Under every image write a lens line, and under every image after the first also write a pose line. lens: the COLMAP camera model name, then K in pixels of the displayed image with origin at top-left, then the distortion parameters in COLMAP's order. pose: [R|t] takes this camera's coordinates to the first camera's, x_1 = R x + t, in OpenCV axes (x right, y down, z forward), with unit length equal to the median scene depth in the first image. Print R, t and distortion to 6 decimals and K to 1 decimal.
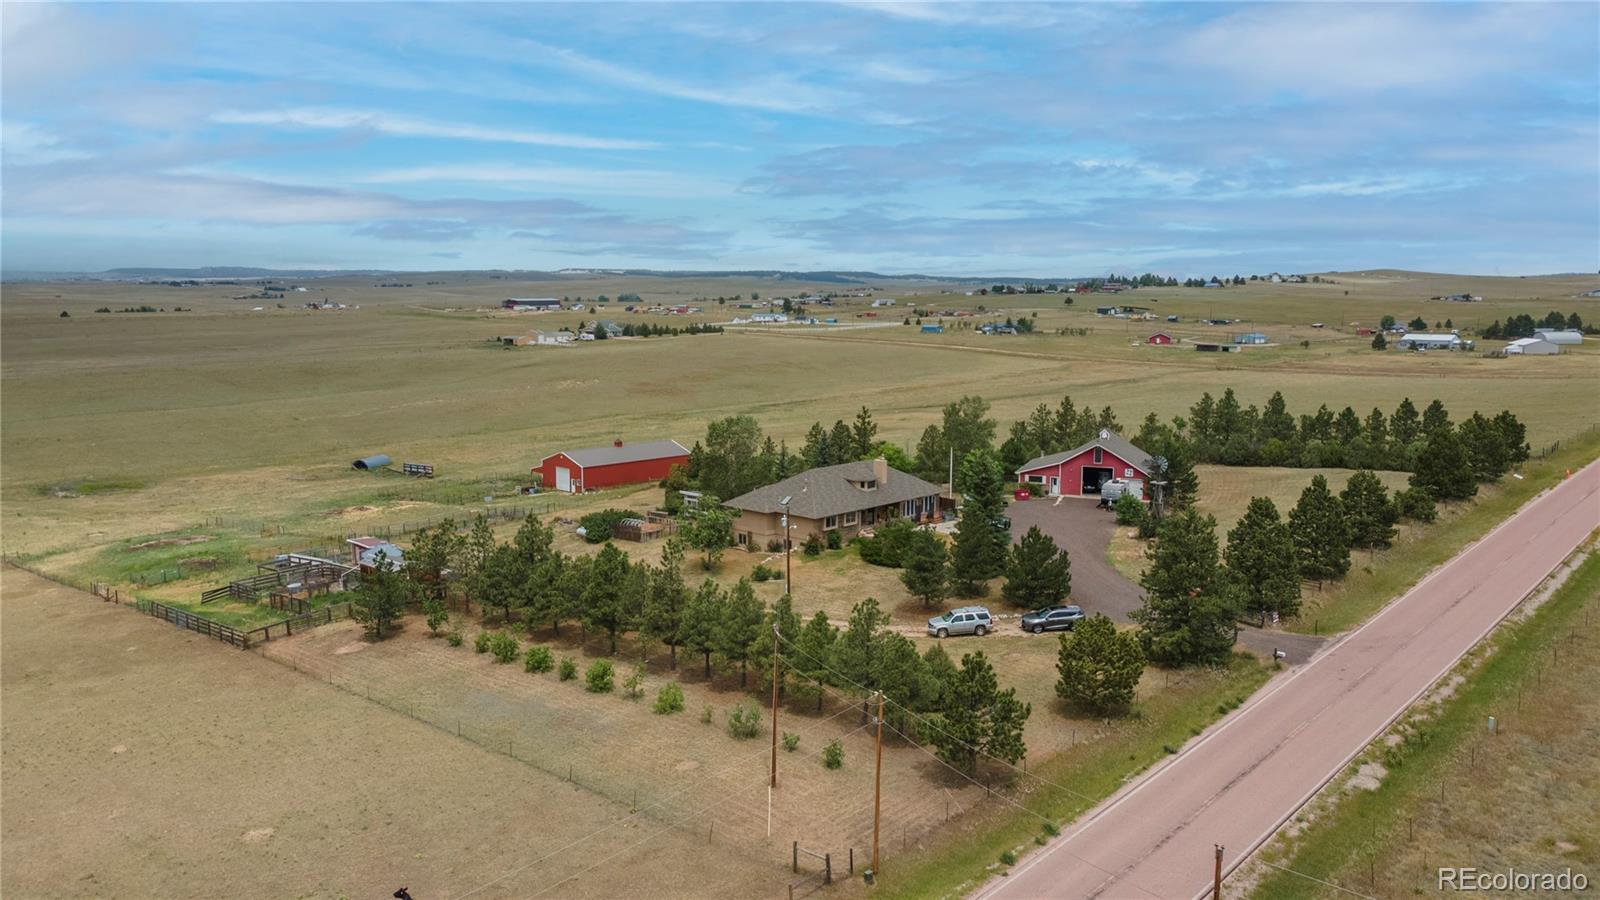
lens RADIAL K [[1165.7, 0, 779.7], [0, 1165.7, 446.4], [0, 0, 1]] dist [0.028651, 0.006238]
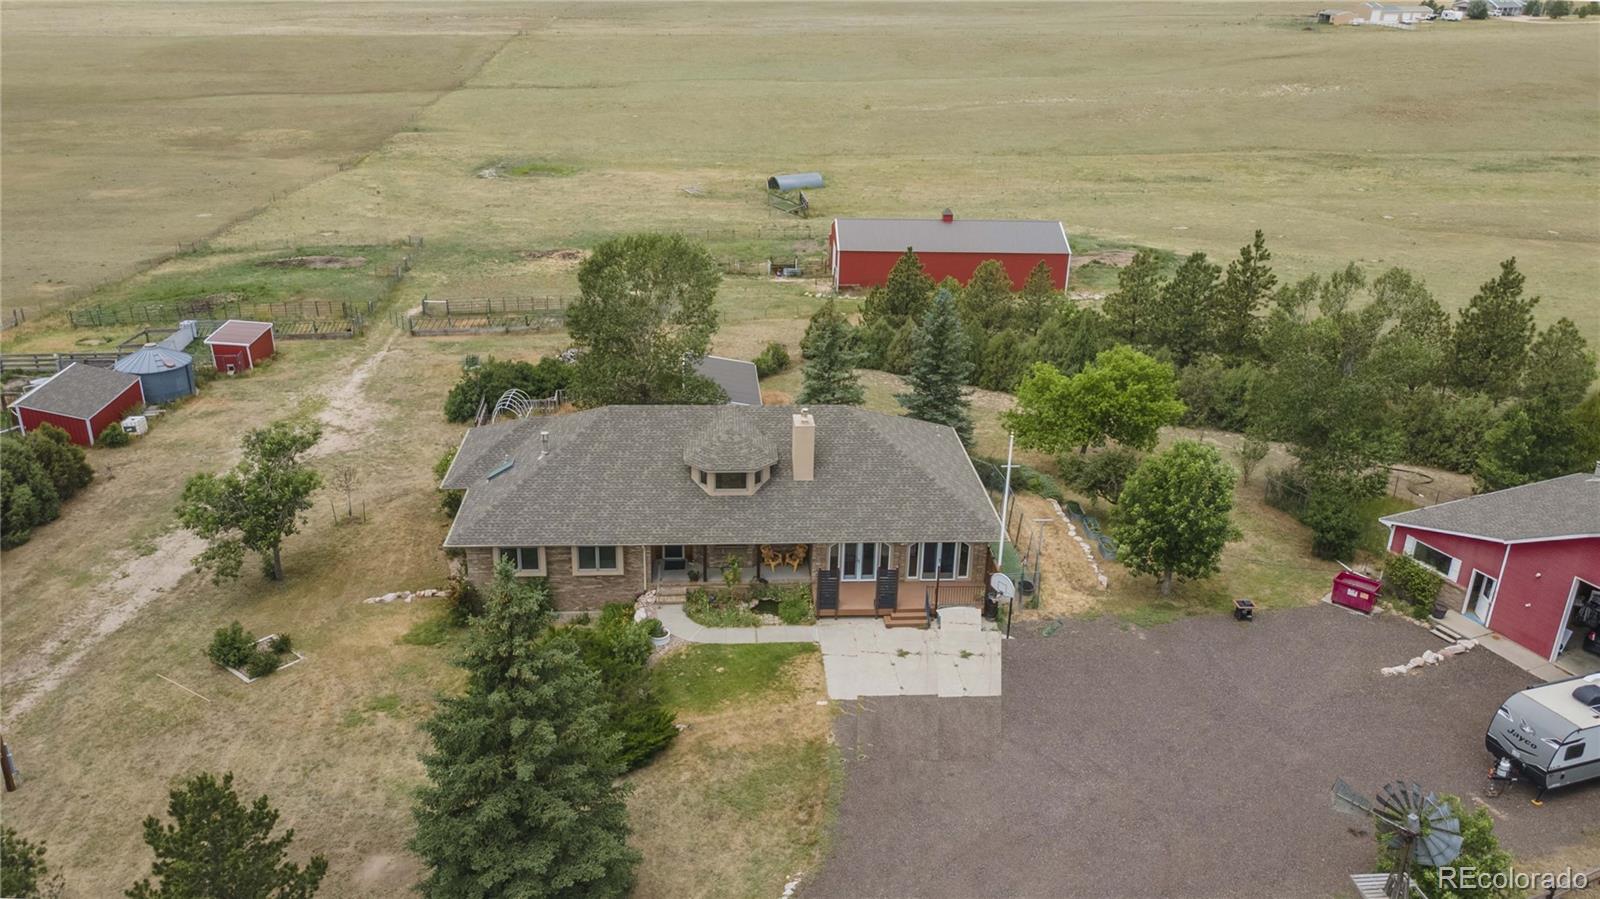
lens RADIAL K [[1203.7, 0, 771.3], [0, 1203.7, 451.9], [0, 0, 1]] dist [0.029648, 0.006566]
pose [[0.723222, 0.280664, -0.631013, 0.077790], [-0.106590, 0.948112, 0.299537, -0.022449], [0.682340, -0.149372, 0.715611, 0.166976]]
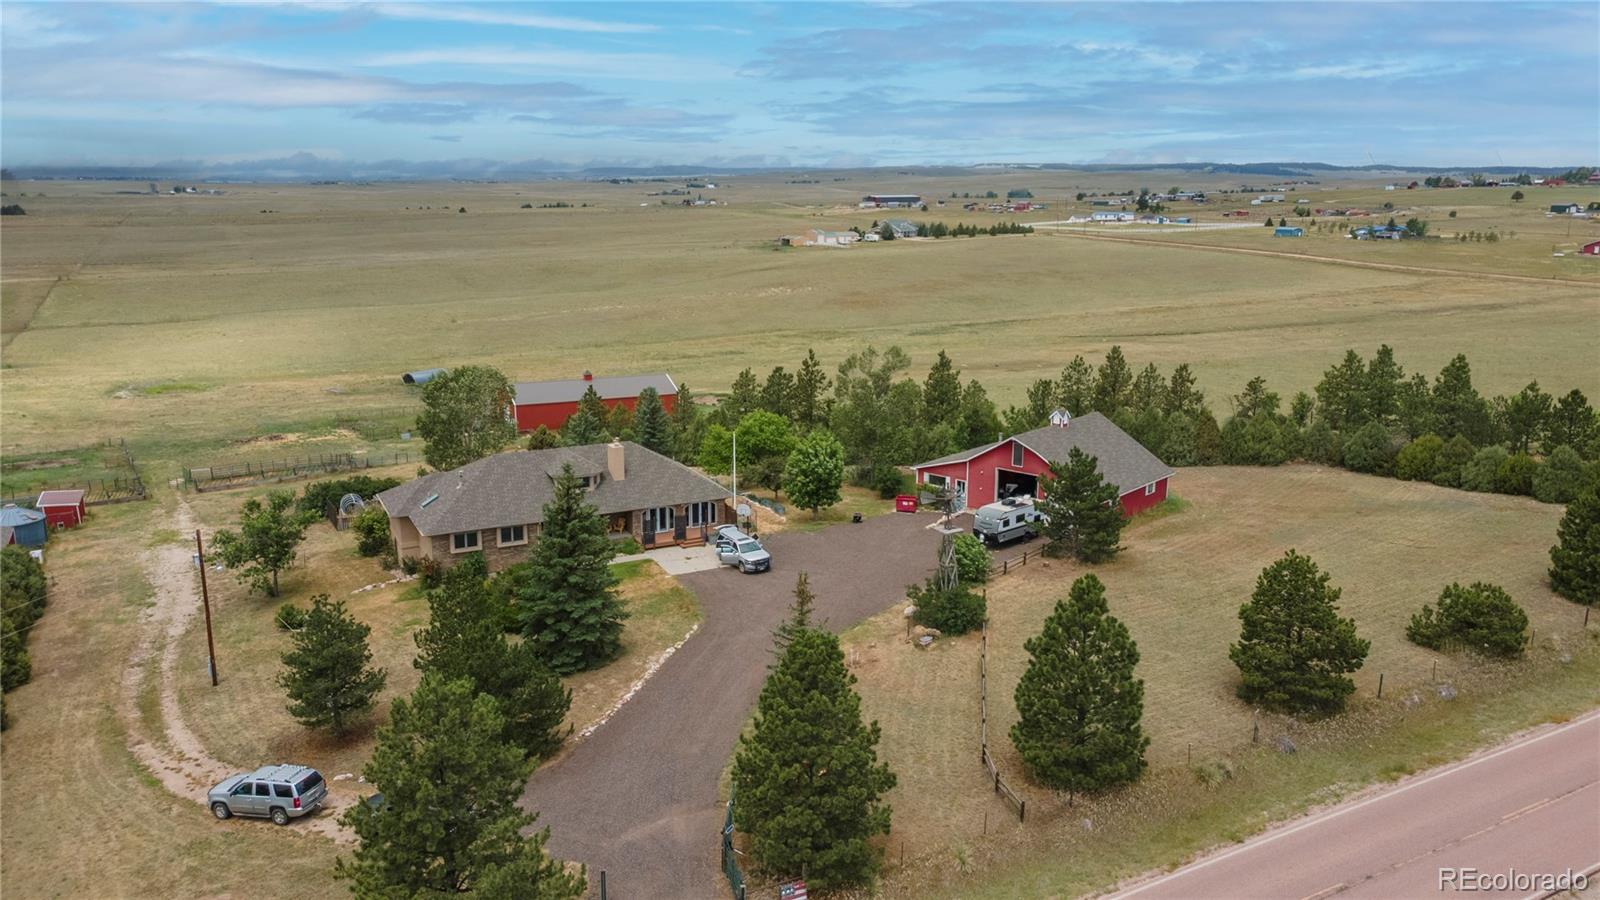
lens RADIAL K [[1165.7, 0, 779.7], [0, 1165.7, 446.4], [0, 0, 1]] dist [0.028651, 0.006238]
pose [[0.939137, 0.073457, -0.335598, 0.094083], [-0.044196, 0.994589, 0.094023, -0.012911], [0.340689, -0.073468, 0.937301, 0.095437]]
